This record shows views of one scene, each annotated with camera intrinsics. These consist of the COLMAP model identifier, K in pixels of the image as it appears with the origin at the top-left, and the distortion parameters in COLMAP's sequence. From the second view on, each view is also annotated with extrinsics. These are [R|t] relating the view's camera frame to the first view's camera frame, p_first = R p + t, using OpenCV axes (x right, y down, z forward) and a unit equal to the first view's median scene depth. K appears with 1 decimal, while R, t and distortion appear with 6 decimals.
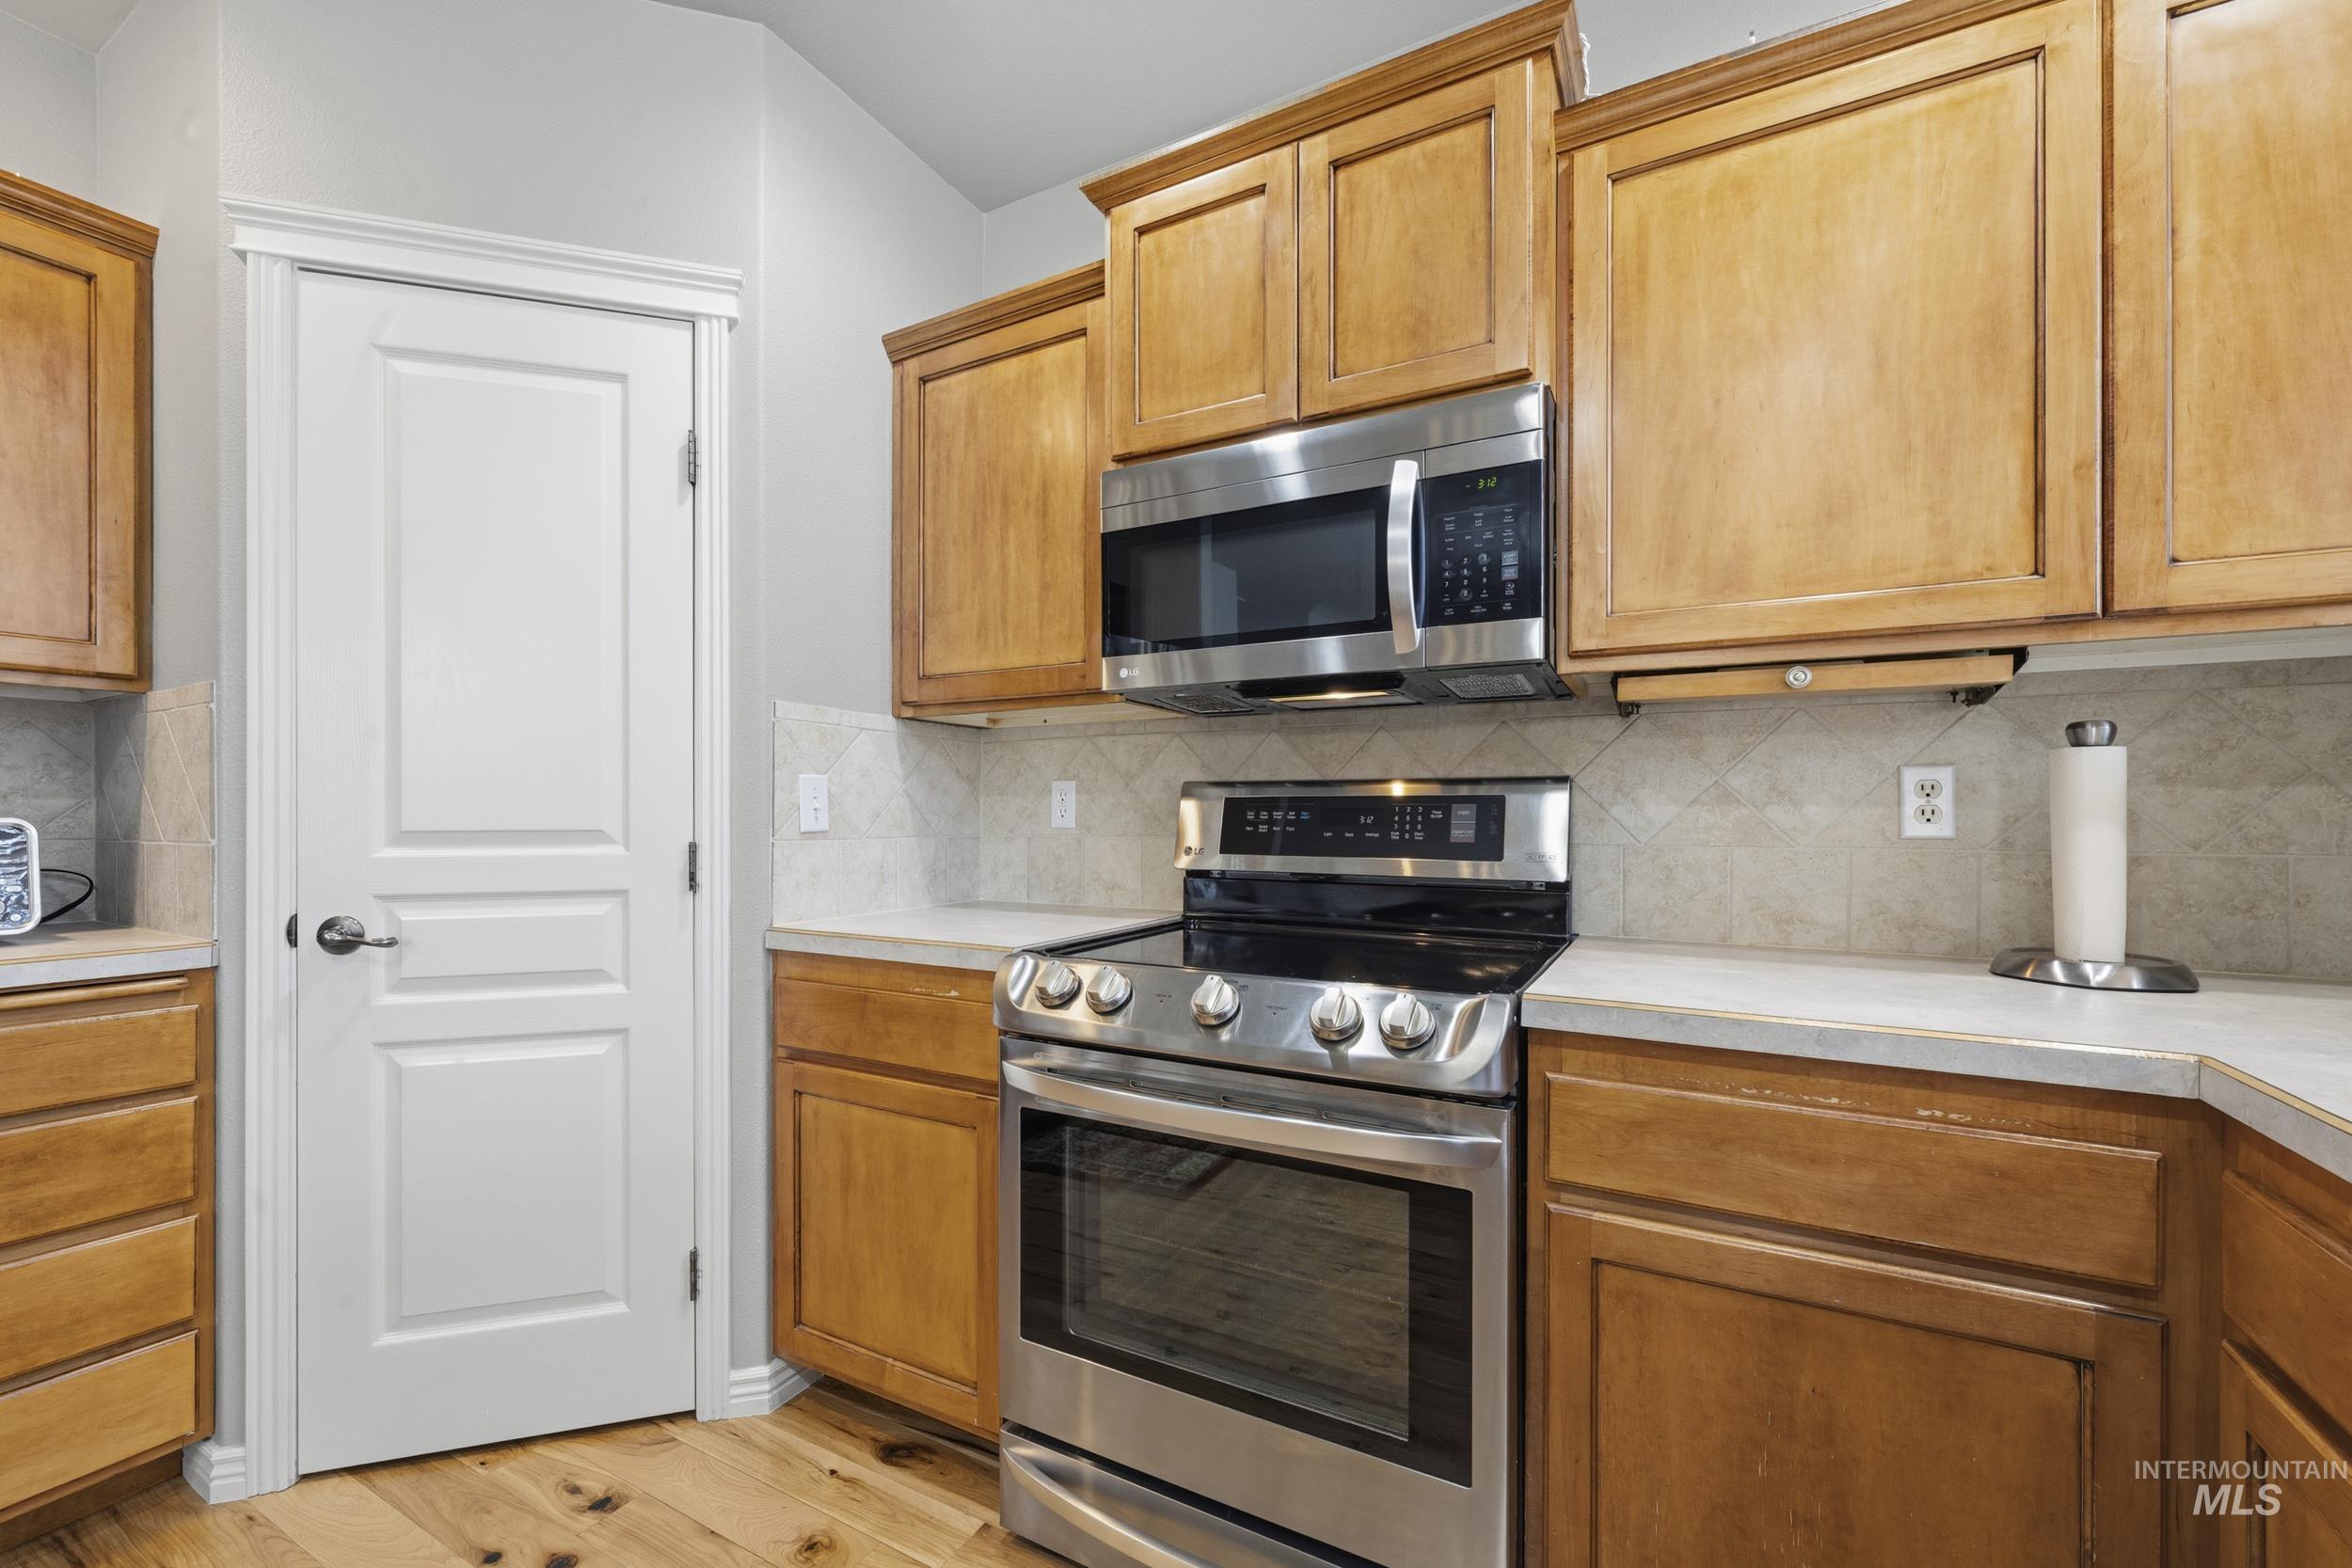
lens RADIAL K [[943.0, 0, 1184.0], [0, 943.0, 814.0], [0, 0, 1]] dist [-0.000219, 0.000023]
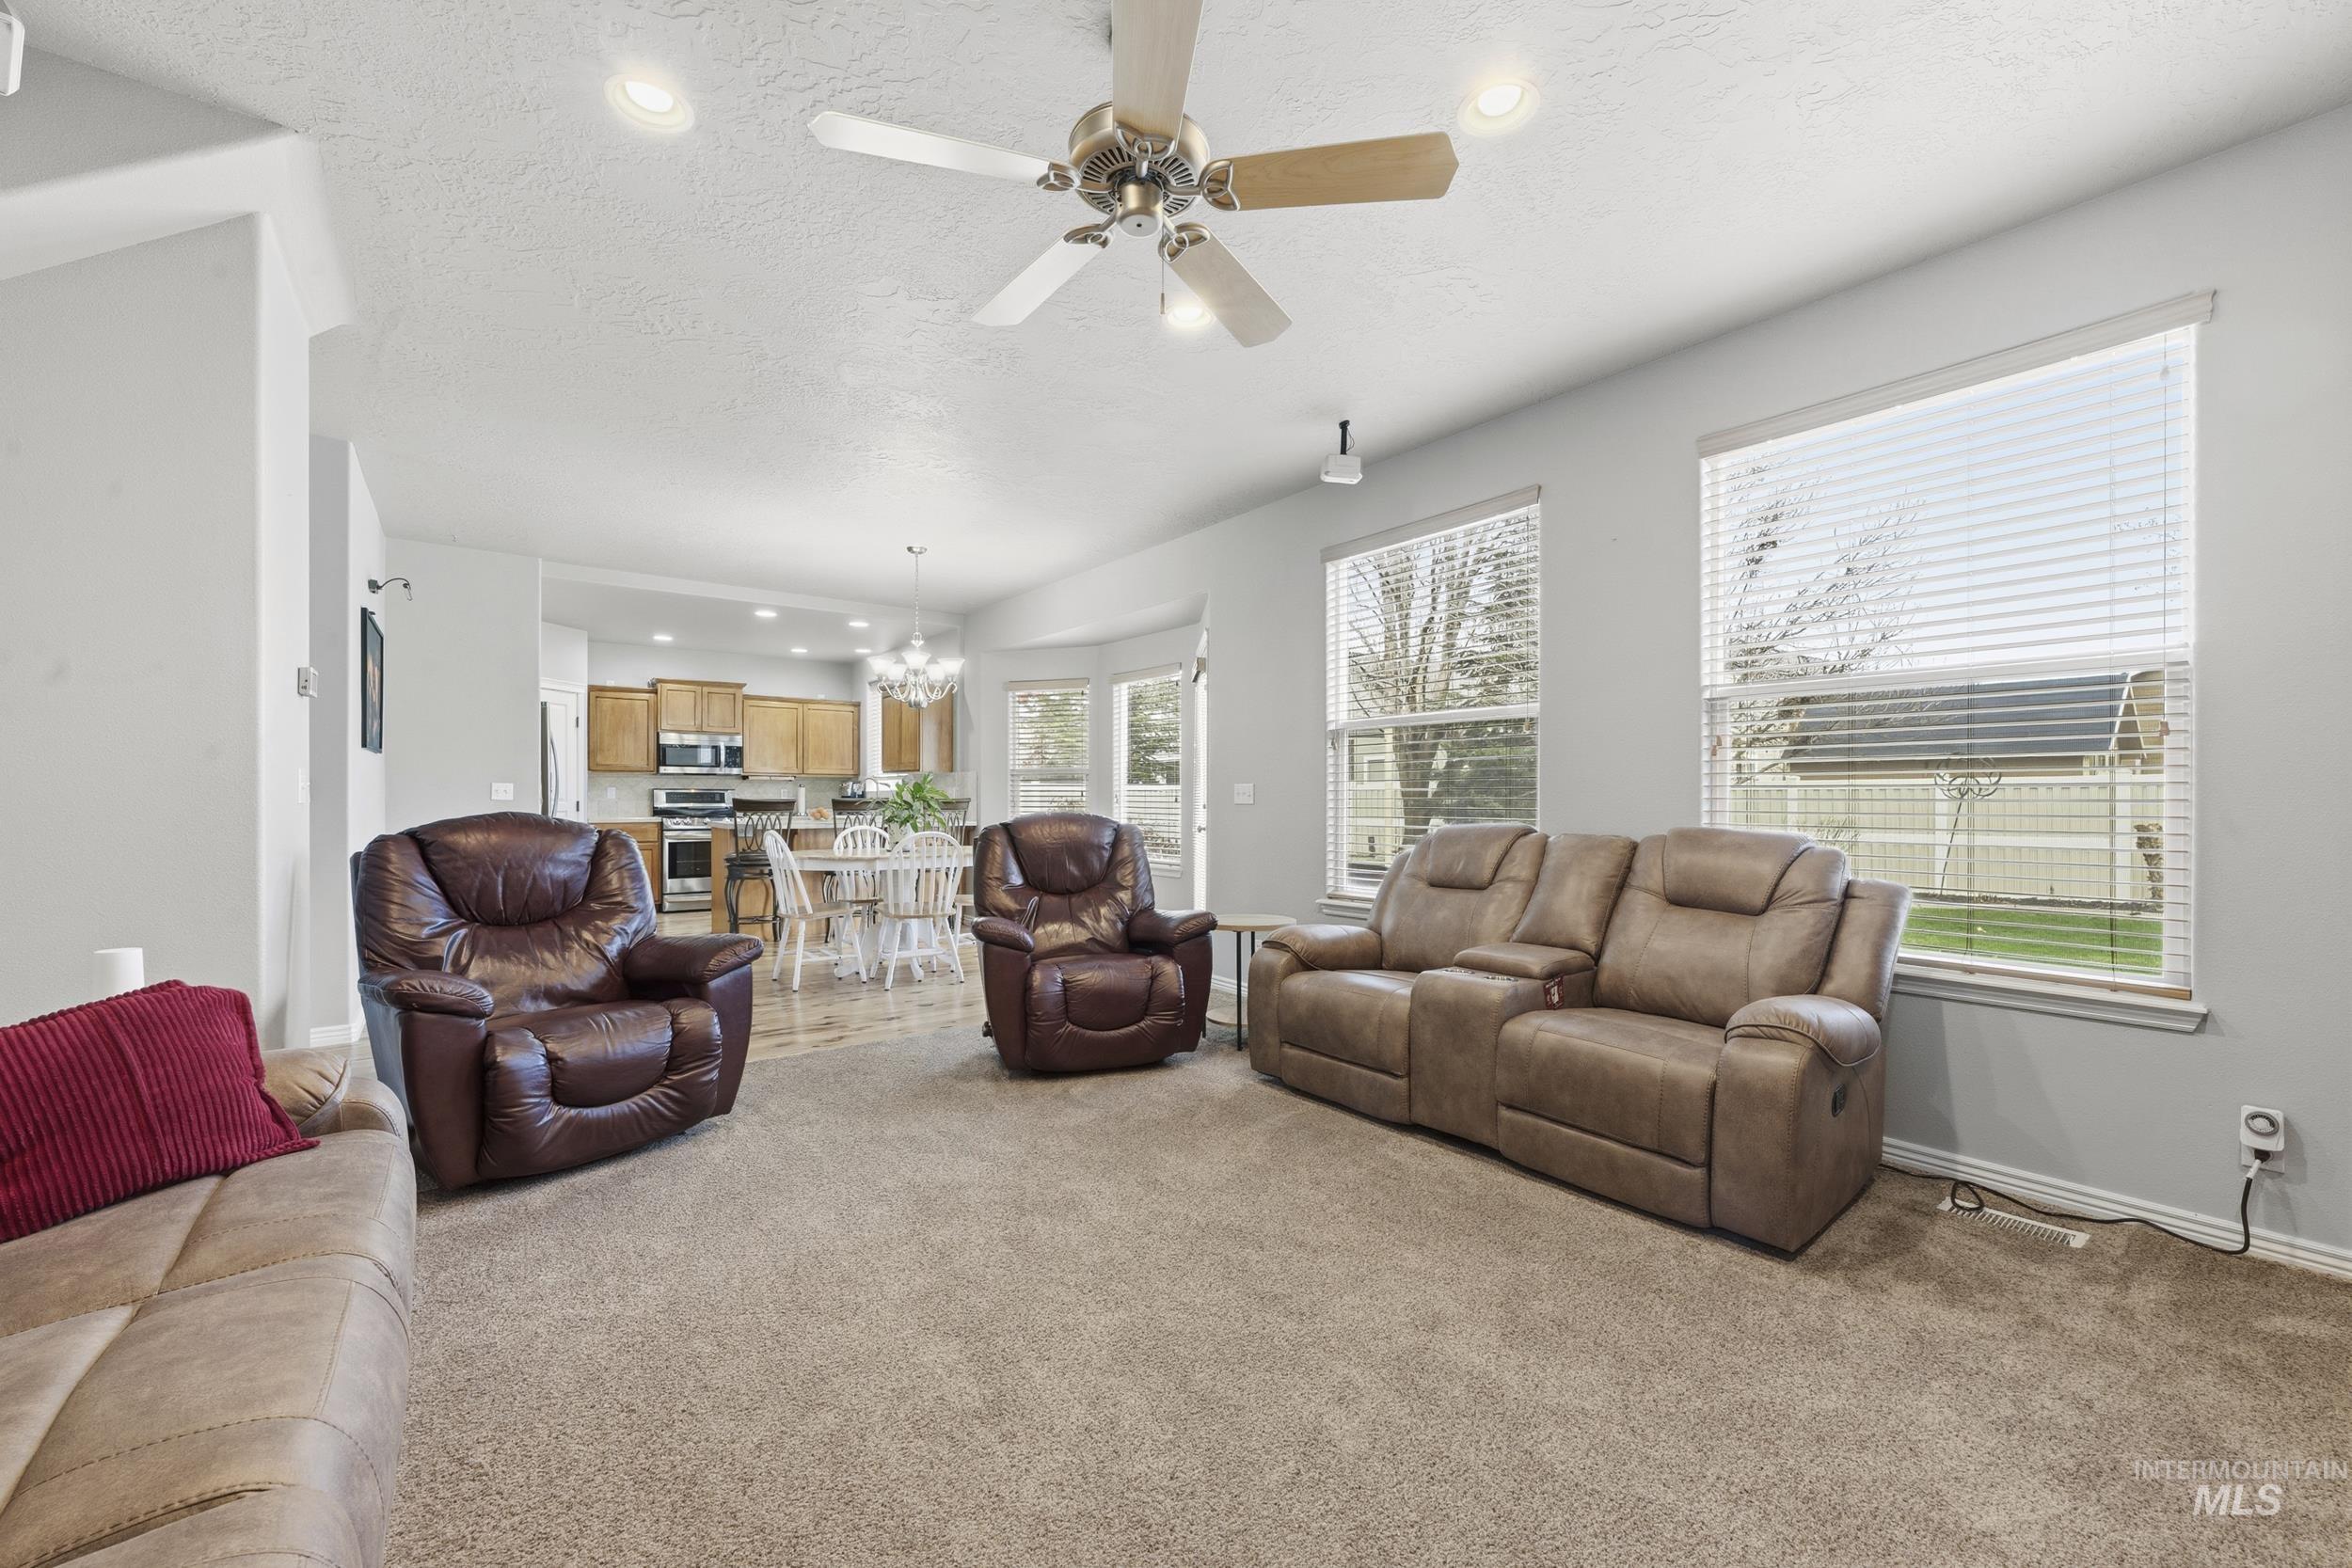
lens RADIAL K [[932.4, 0, 1178.4], [0, 932.4, 800.3], [0, 0, 1]] dist [0.000100, -0.000084]
pose [[0.406817, -0.001755, 0.913508, -3.955386], [-0.002288, 0.999993, 0.002940, 0.006701], [-0.913507, -0.003286, 0.406810, -4.092351]]
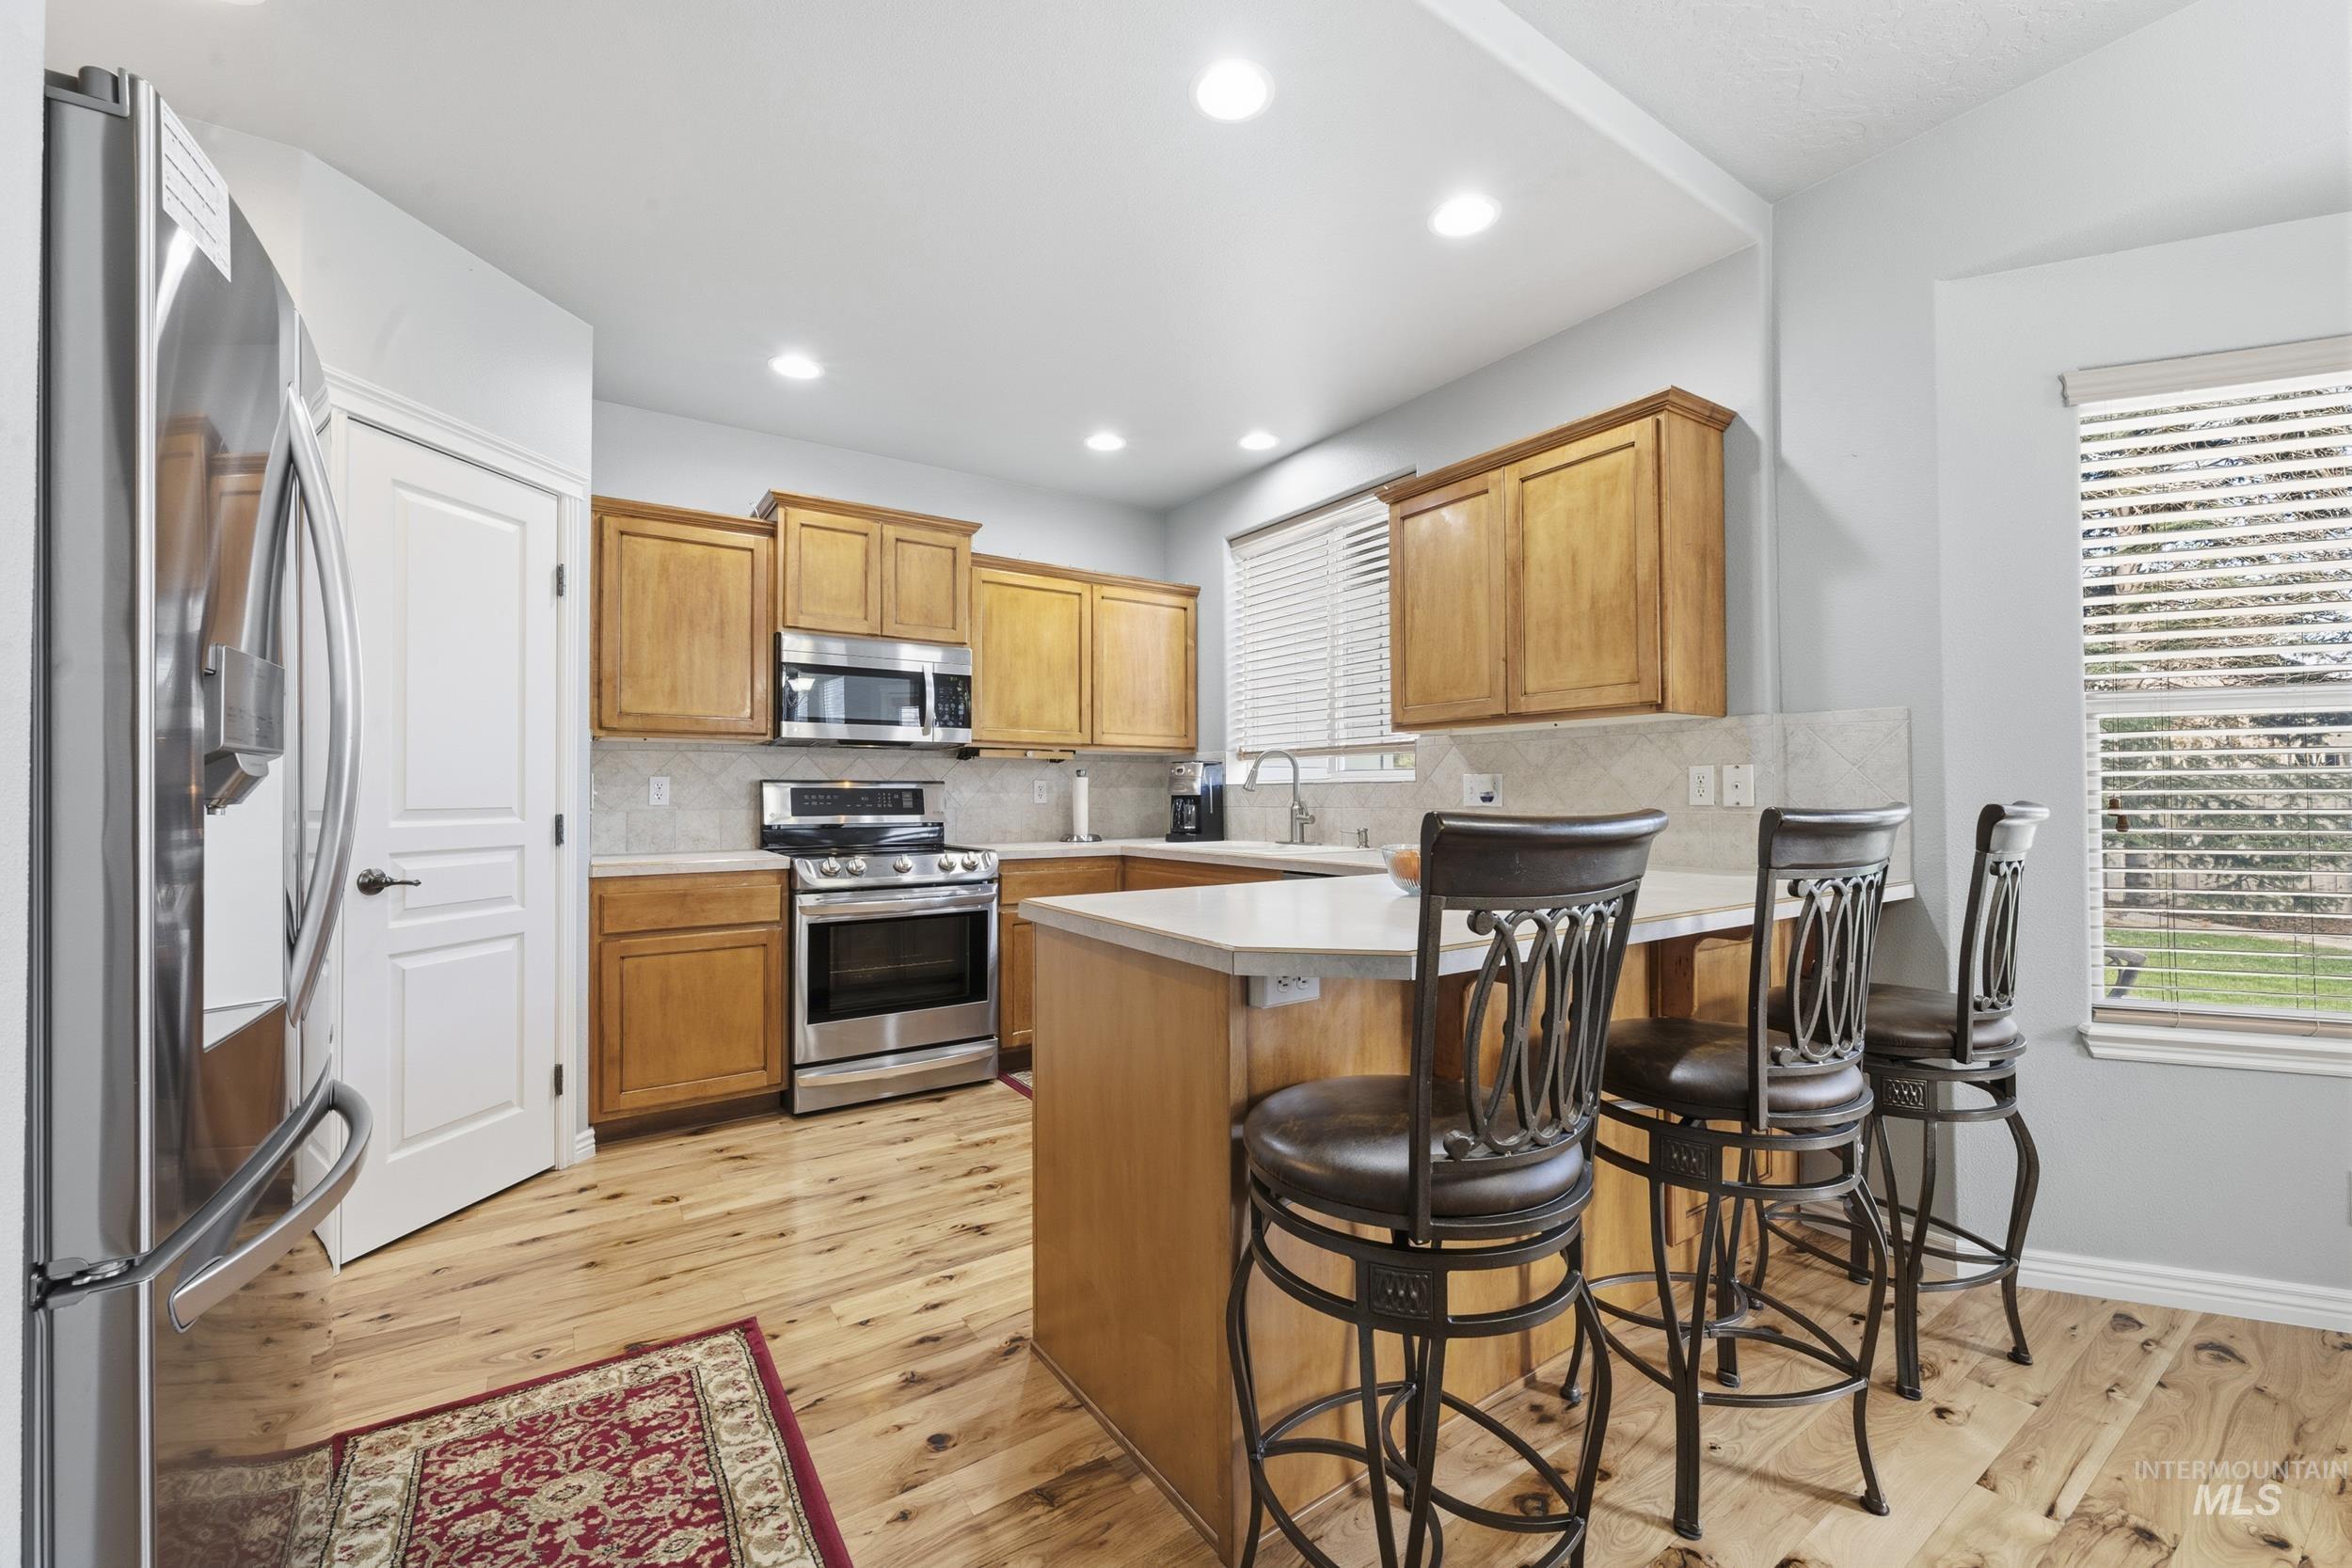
lens RADIAL K [[939.3, 0, 1179.1], [0, 939.3, 784.9], [0, 0, 1]] dist [-0.001464, -0.000114]
pose [[0.457853, 0.008103, 0.888991, -1.604260], [0.002529, 0.999943, -0.010418, -0.002076], [-0.889024, 0.007018, 0.457806, -0.761691]]
